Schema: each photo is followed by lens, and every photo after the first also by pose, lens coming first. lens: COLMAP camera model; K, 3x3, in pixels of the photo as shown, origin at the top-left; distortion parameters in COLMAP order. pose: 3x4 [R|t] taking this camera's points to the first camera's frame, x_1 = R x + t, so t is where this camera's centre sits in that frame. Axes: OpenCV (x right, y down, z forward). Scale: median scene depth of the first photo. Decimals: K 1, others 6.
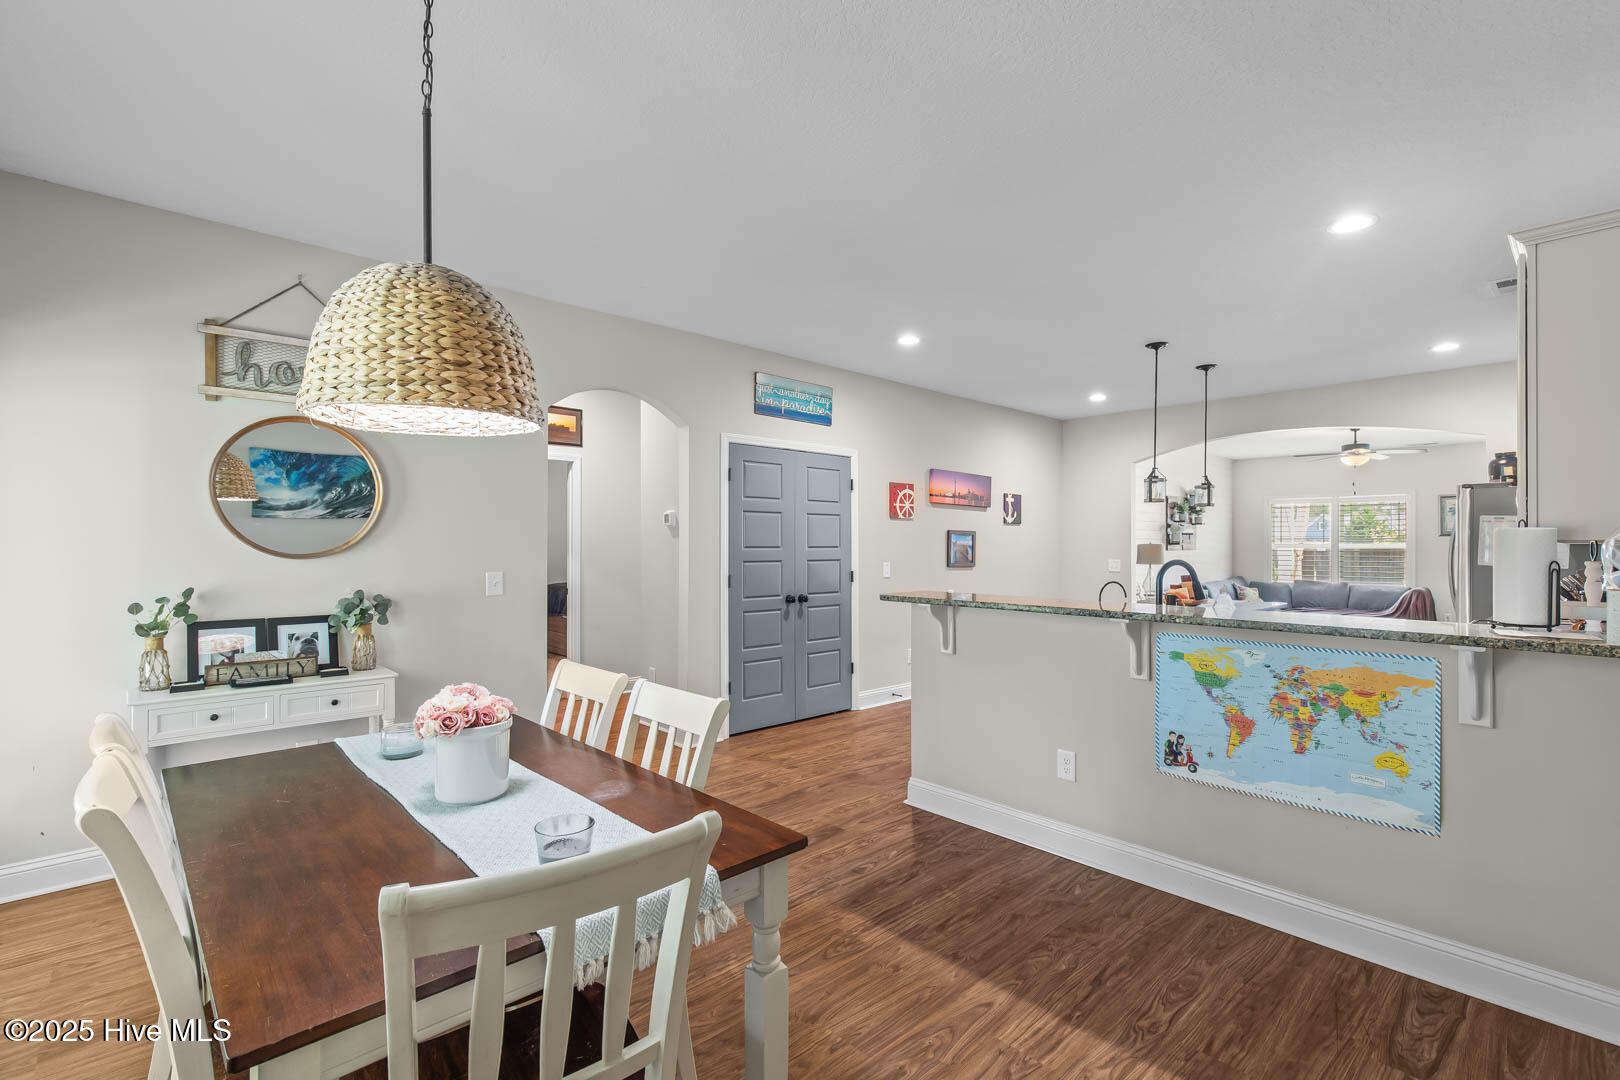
lens RADIAL K [[739.5, 0, 807.7], [0, 739.5, 543.8], [0, 0, 1]] dist [-0.000694, -0.000432]
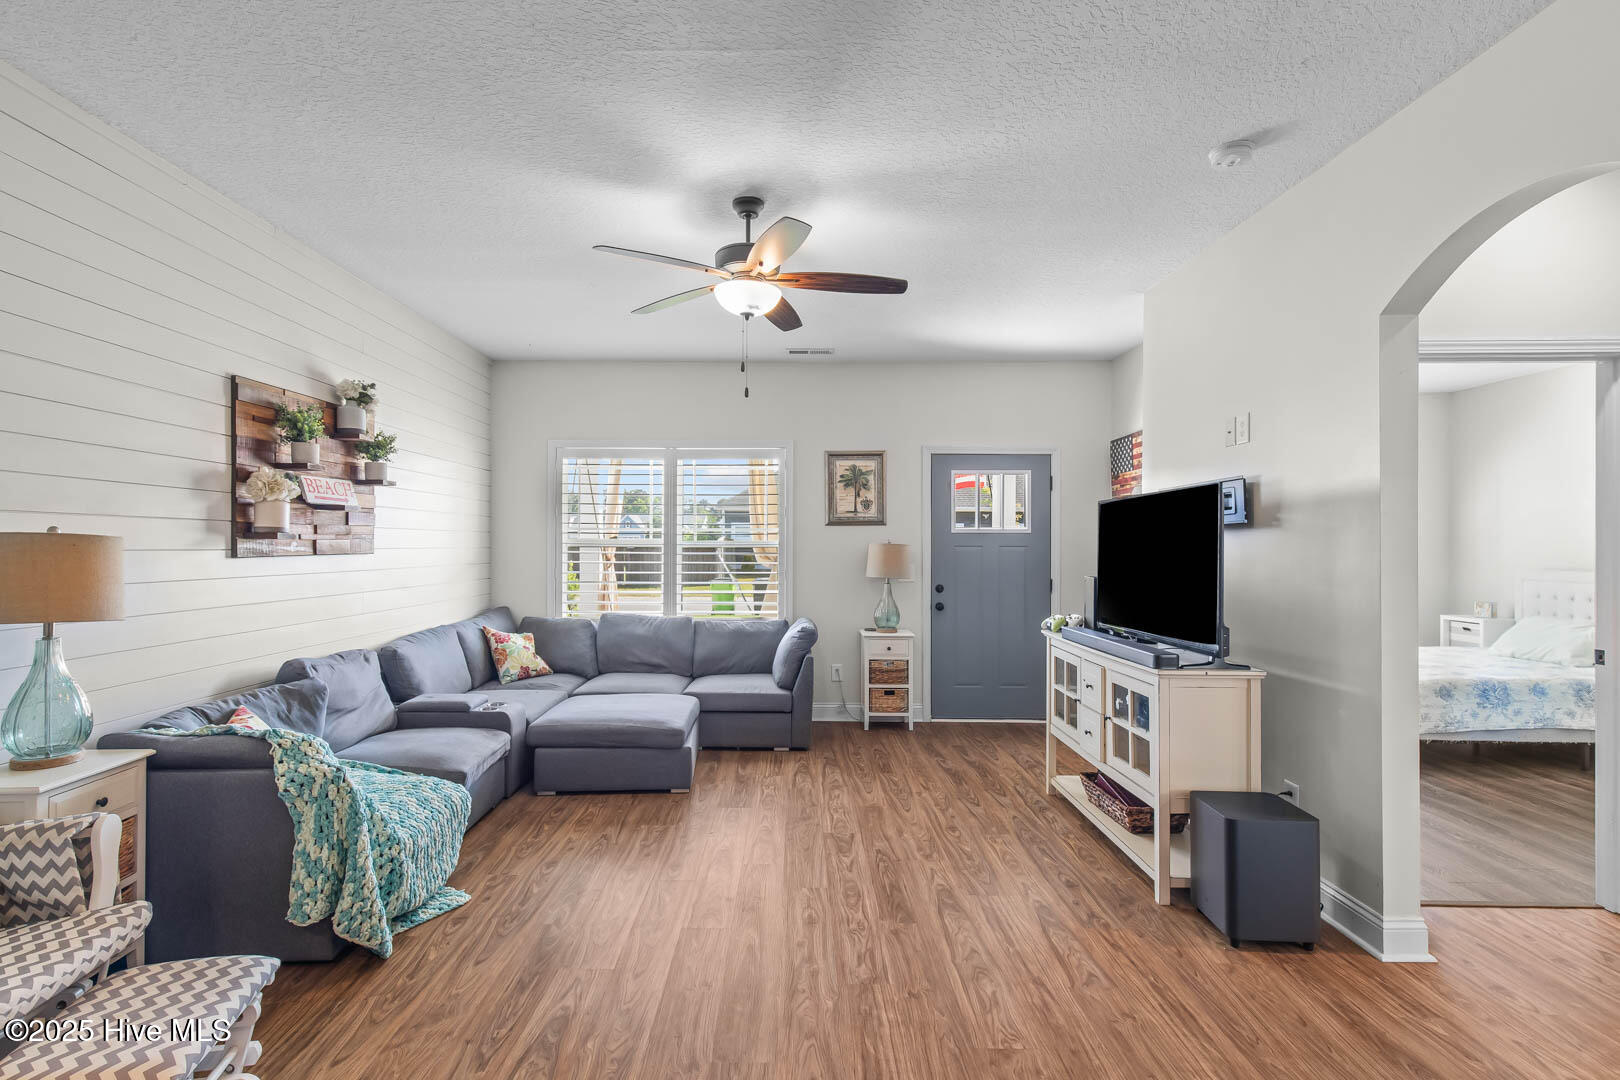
lens RADIAL K [[739.5, 0, 796.9], [0, 739.5, 539.9], [0, 0, 1]] dist [-0.000694, -0.000432]
pose [[0.672778, 0.005235, 0.739826, 0.460513], [-0.001807, 0.999984, -0.005433, 0.003807], [-0.739842, 0.002319, 0.672776, 0.691504]]
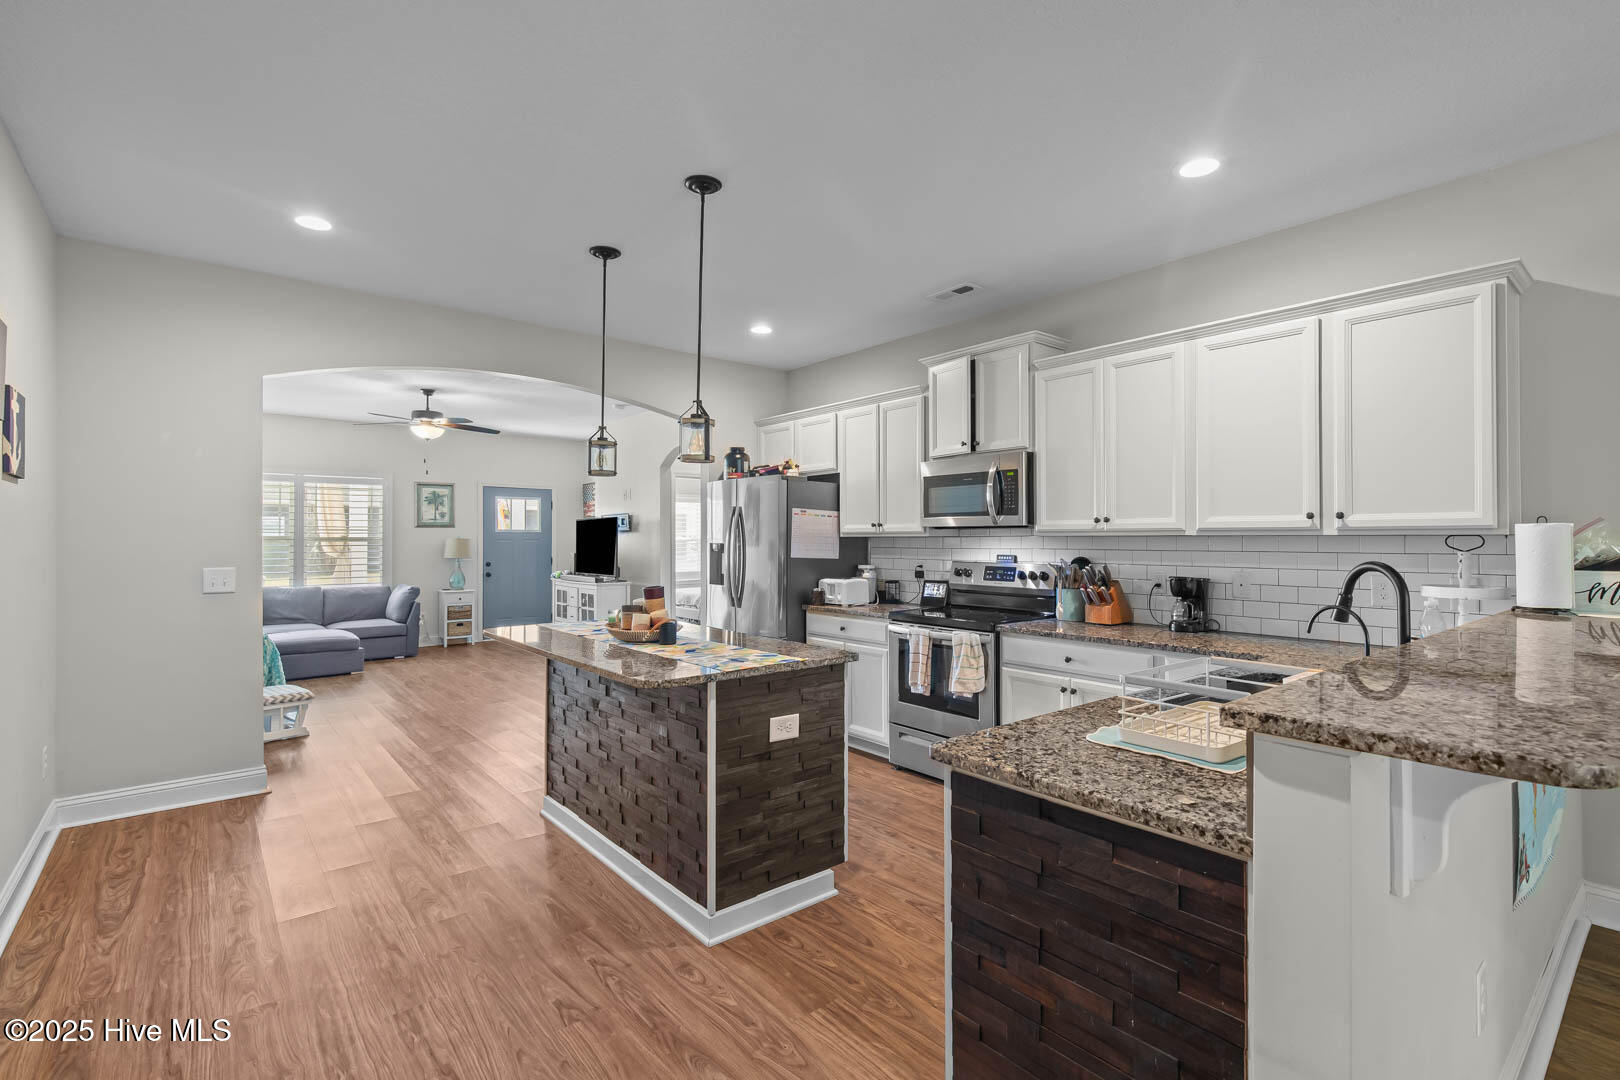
lens RADIAL K [[739.5, 0, 795.0], [0, 739.5, 534.6], [0, 0, 1]] dist [-0.000694, -0.000432]
pose [[0.068213, 0.002069, 0.997669, -0.017730], [0.003386, 0.999992, -0.002305, 0.002267], [-0.997665, 0.003535, 0.068205, 0.510946]]
